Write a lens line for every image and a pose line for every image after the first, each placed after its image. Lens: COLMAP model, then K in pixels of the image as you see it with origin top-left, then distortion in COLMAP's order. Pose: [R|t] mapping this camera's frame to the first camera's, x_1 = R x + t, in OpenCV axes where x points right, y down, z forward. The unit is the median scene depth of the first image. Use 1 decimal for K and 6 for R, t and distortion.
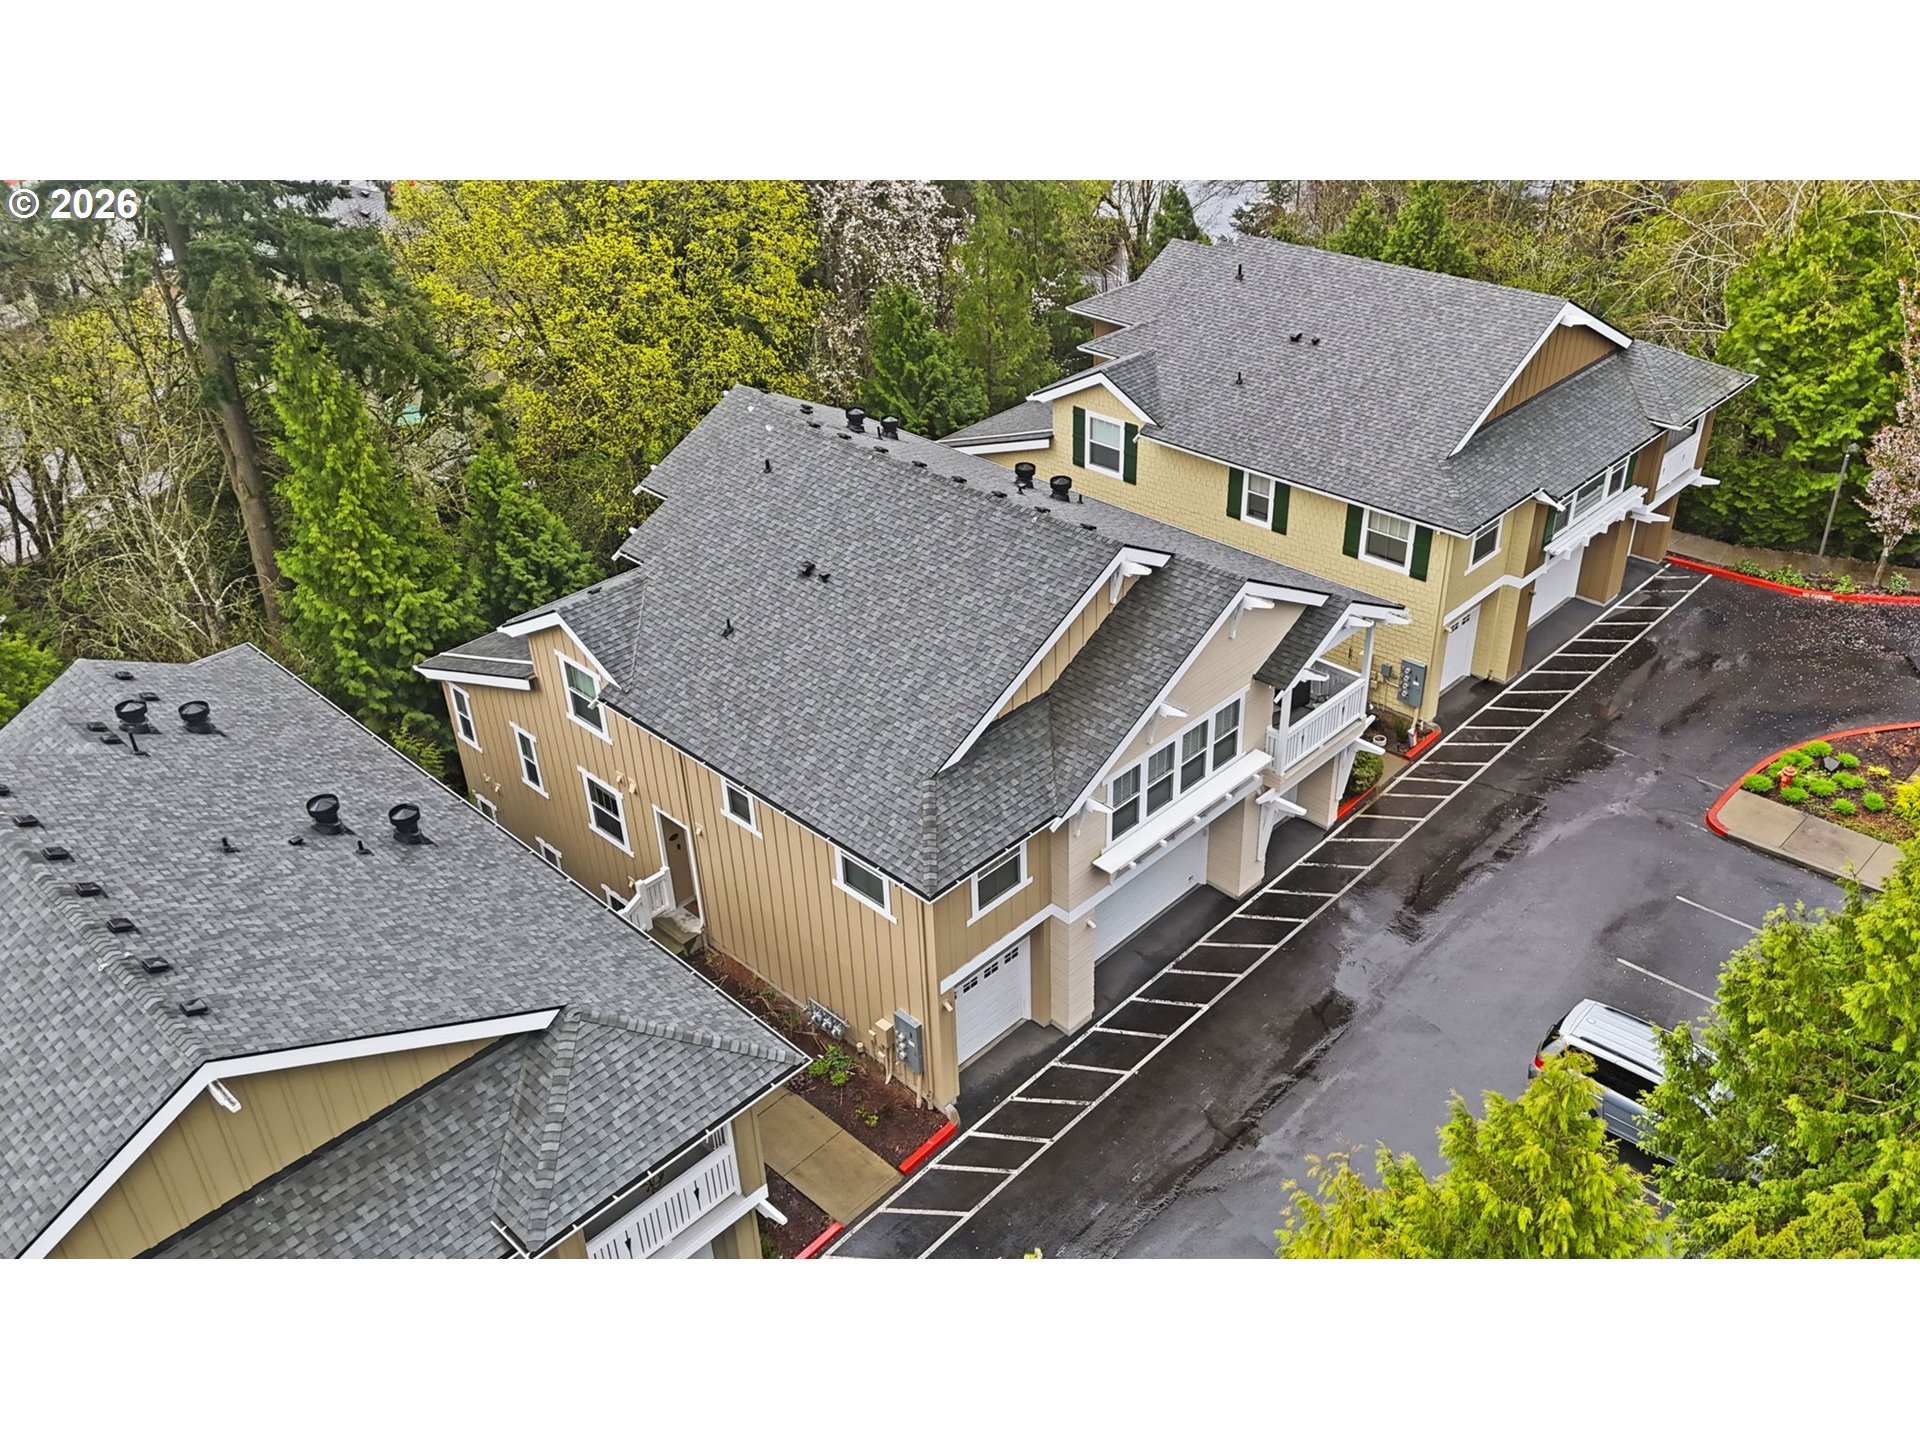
lens RADIAL K [[1525.7, 0, 908.4], [0, 1525.7, 658.9], [0, 0, 1]] dist [0.122045, -0.182370]
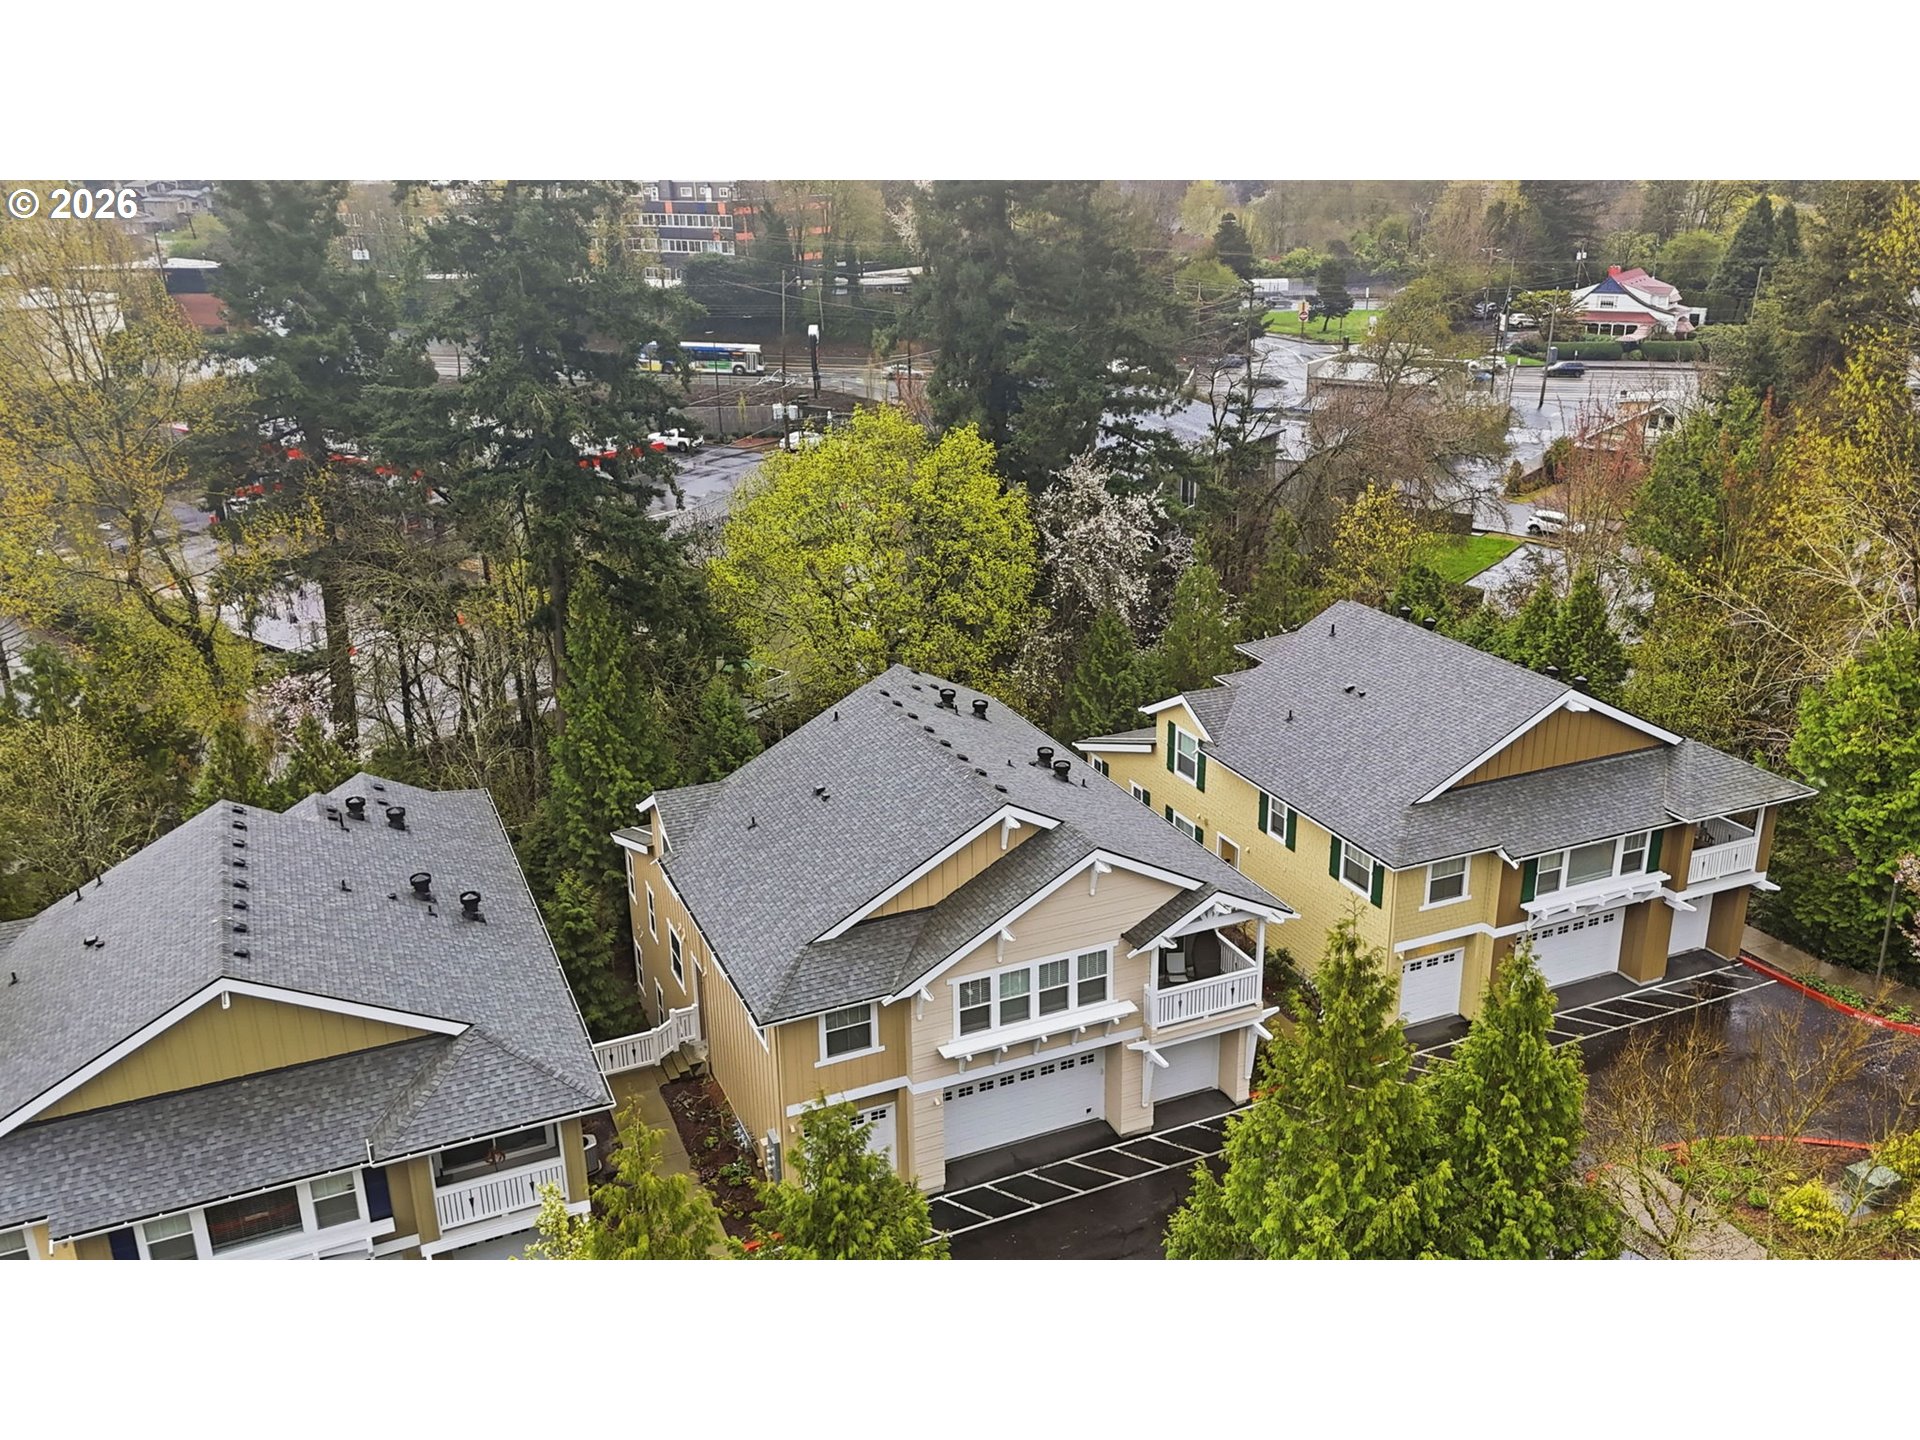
lens RADIAL K [[1525.7, 0, 908.4], [0, 1525.7, 658.9], [0, 0, 1]] dist [0.122045, -0.182370]
pose [[0.926222, 0.130931, -0.353512, 0.374272], [-0.200091, 0.965500, -0.166656, 0.029481], [0.319495, 0.225095, 0.920465, -0.180939]]
